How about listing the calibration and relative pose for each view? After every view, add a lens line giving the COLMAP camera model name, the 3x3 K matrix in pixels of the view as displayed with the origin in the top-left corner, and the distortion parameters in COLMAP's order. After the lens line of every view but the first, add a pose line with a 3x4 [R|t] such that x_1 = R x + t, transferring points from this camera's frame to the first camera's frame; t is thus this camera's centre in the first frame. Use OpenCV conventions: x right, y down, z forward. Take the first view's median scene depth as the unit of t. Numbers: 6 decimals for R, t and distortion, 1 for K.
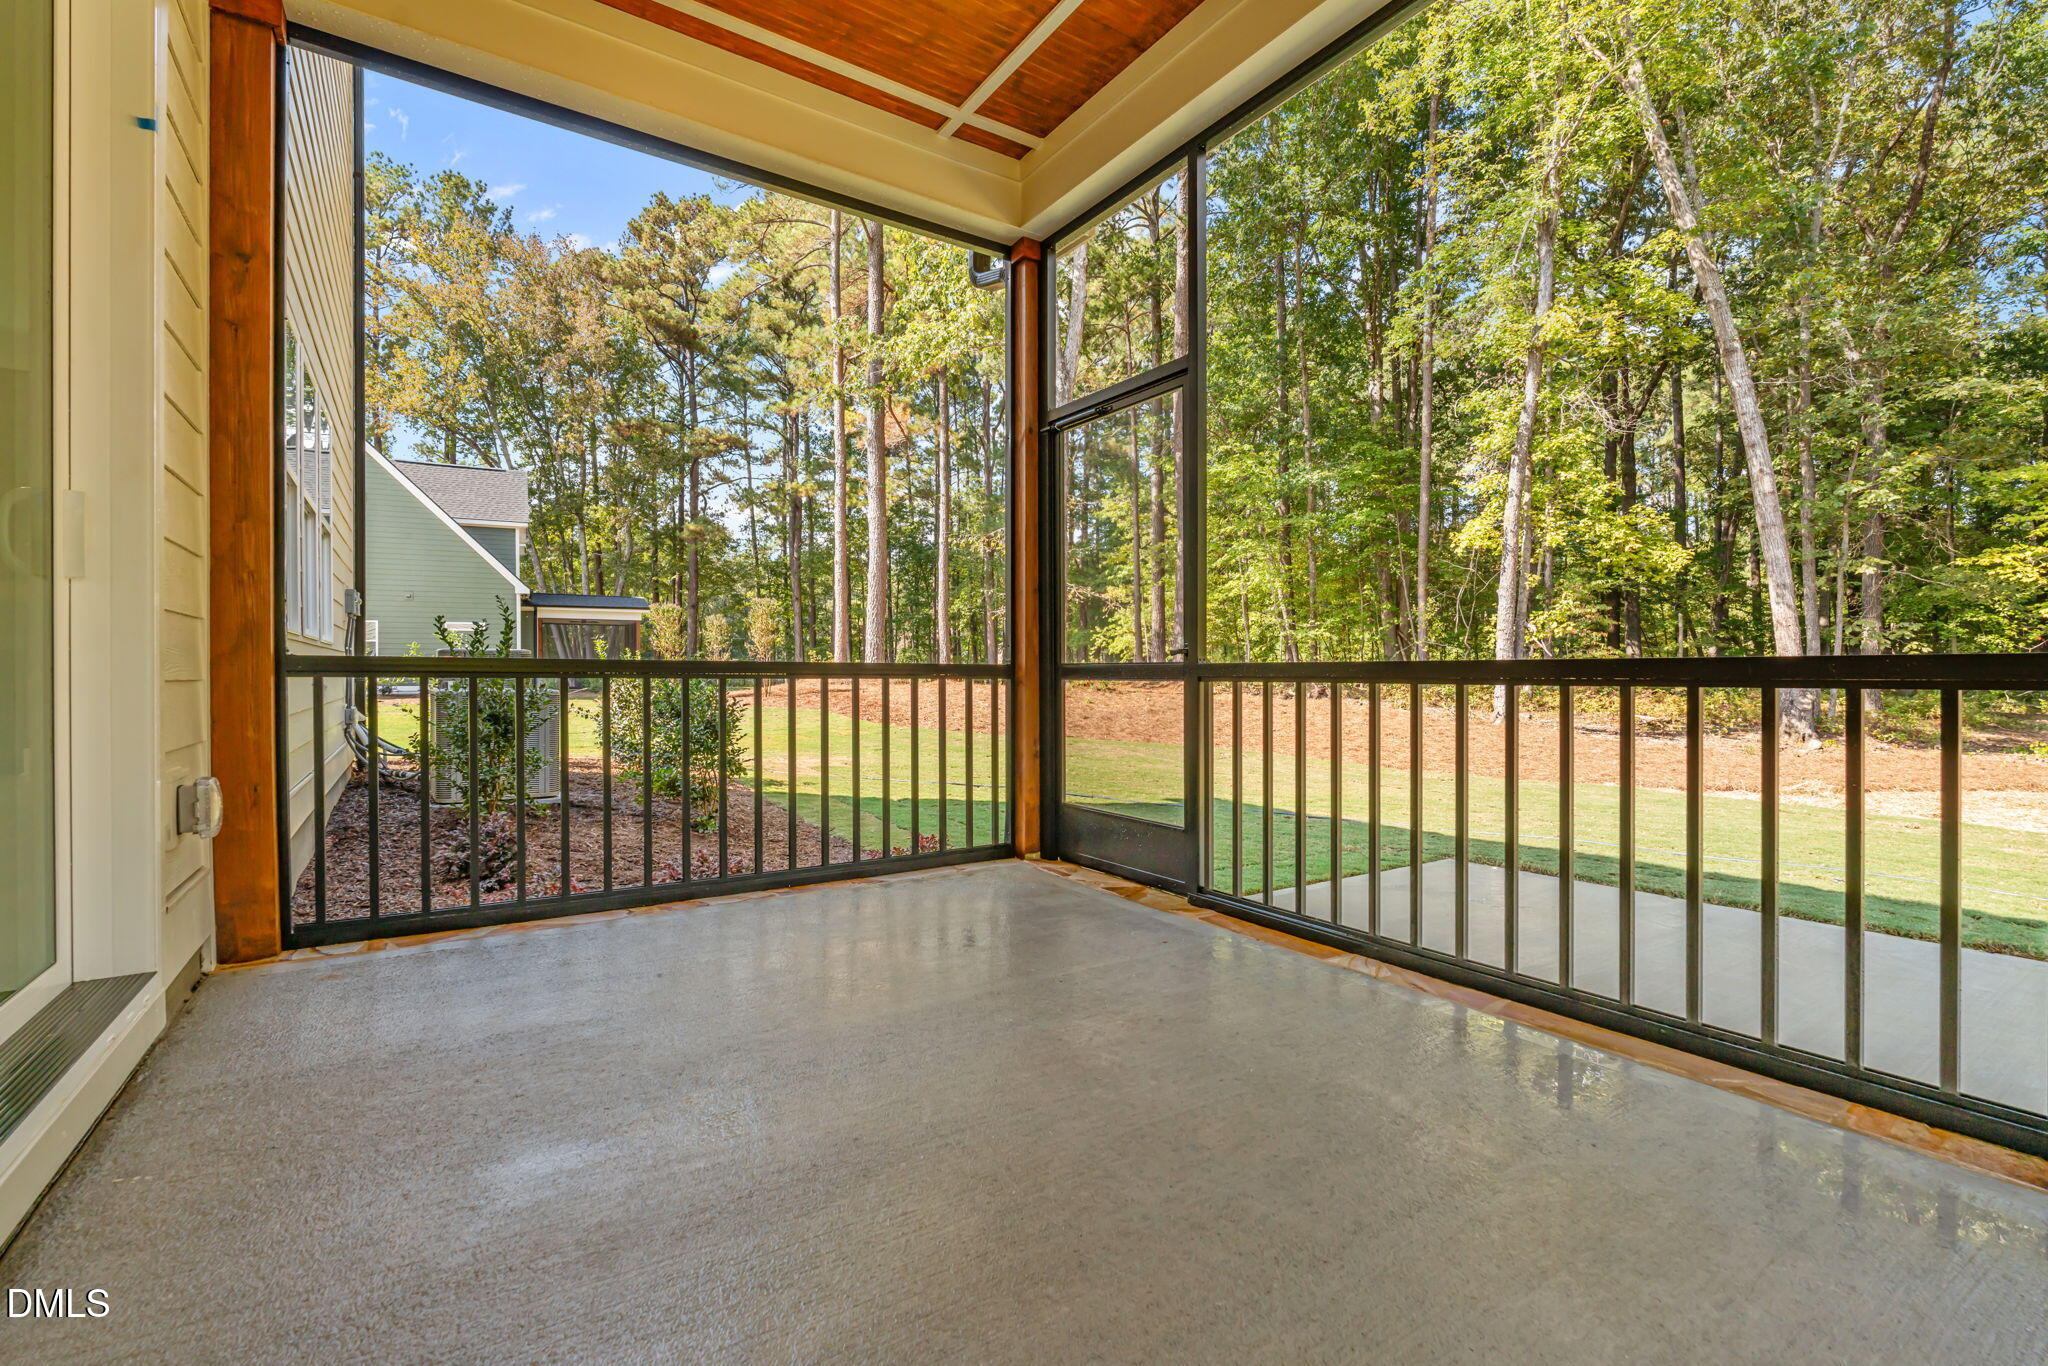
lens RADIAL K [[897.0, 0, 1025.0], [0, 897.0, 683.3], [0, 0, 1]] dist [-0.003013, -0.000005]
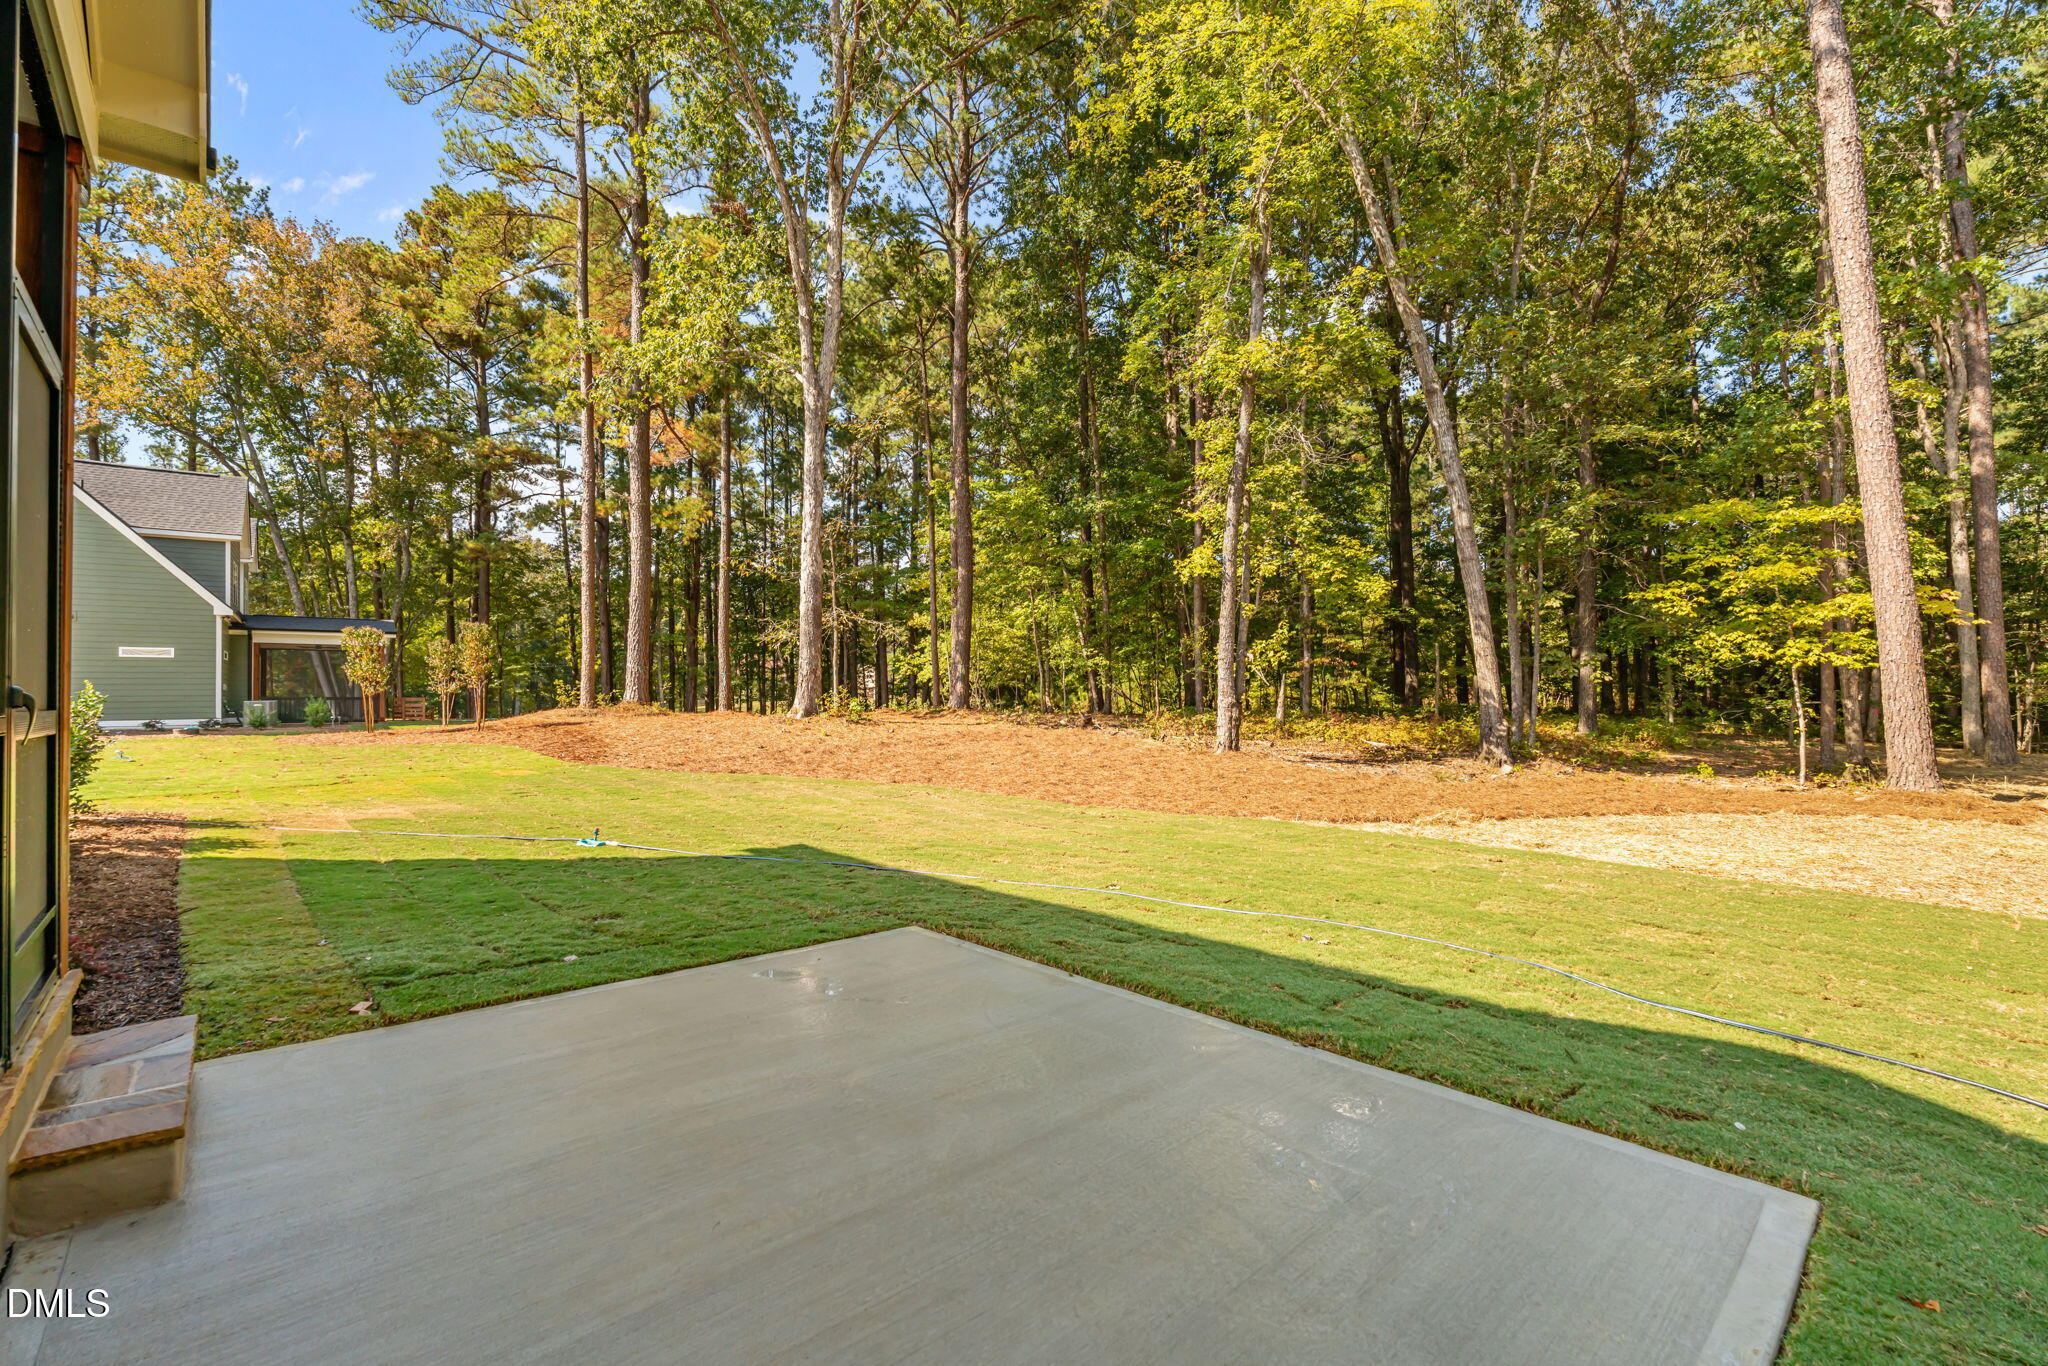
lens RADIAL K [[891.9, 0, 1026.0], [0, 891.9, 689.8], [0, 0, 1]] dist [-0.002720, -0.000744]
pose [[0.989452, -0.002867, 0.144834, 0.167901], [0.006249, 0.999718, -0.022904, -0.004003], [-0.144728, 0.023567, 0.989191, 0.051091]]
